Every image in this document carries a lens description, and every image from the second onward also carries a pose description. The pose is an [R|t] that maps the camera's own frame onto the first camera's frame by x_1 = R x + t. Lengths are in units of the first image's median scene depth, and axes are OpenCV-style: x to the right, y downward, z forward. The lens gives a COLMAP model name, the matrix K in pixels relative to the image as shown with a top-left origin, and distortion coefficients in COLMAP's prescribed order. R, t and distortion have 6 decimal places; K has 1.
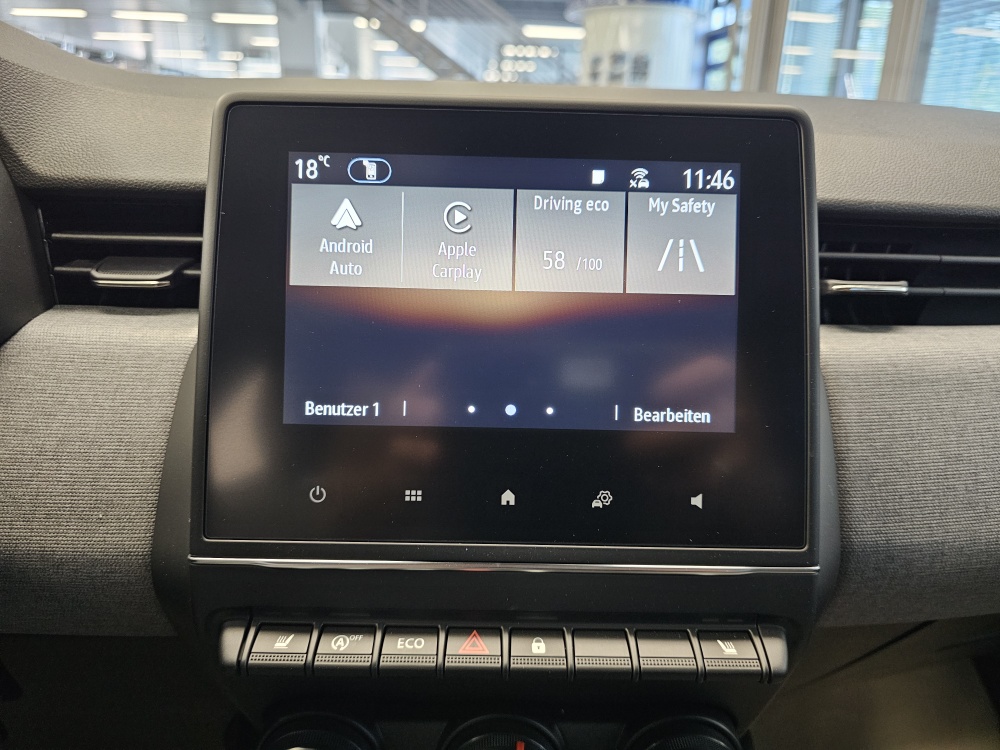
lens RADIAL K [[675.2, 0, 500.0], [0, 675.2, 375.0], [0, 0, 1]] dist [-0.006279, 0.026364]
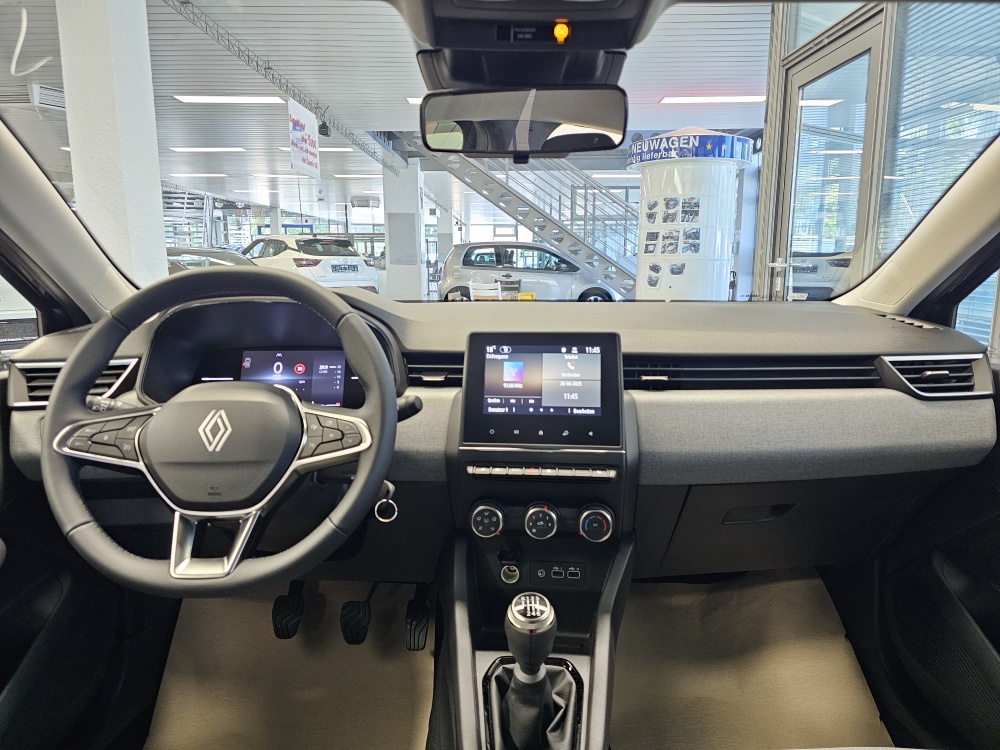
lens RADIAL K [[667.3, 0, 503.0], [0, 667.3, 363.1], [0, 0, 1]] dist [0.029866, -0.001682]
pose [[0.993348, -0.014856, -0.114188, 0.231394], [-0.005936, 0.983718, -0.179619, 0.465065], [0.114997, 0.179102, 0.977086, -2.737015]]
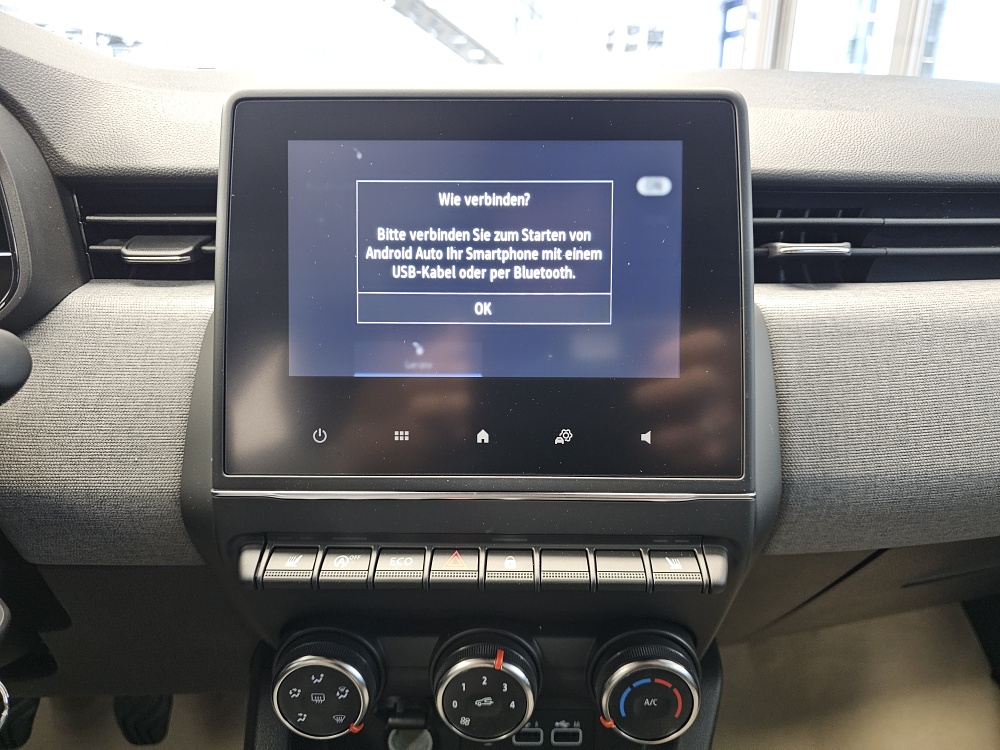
lens RADIAL K [[667.3, 0, 503.0], [0, 667.3, 363.1], [0, 0, 1]] dist [0.029866, -0.001682]
pose [[0.999442, -0.016143, -0.029236, 0.081037], [0.016722, 0.999667, 0.019677, 0.032566], [0.028908, -0.020155, 0.999379, -0.144047]]
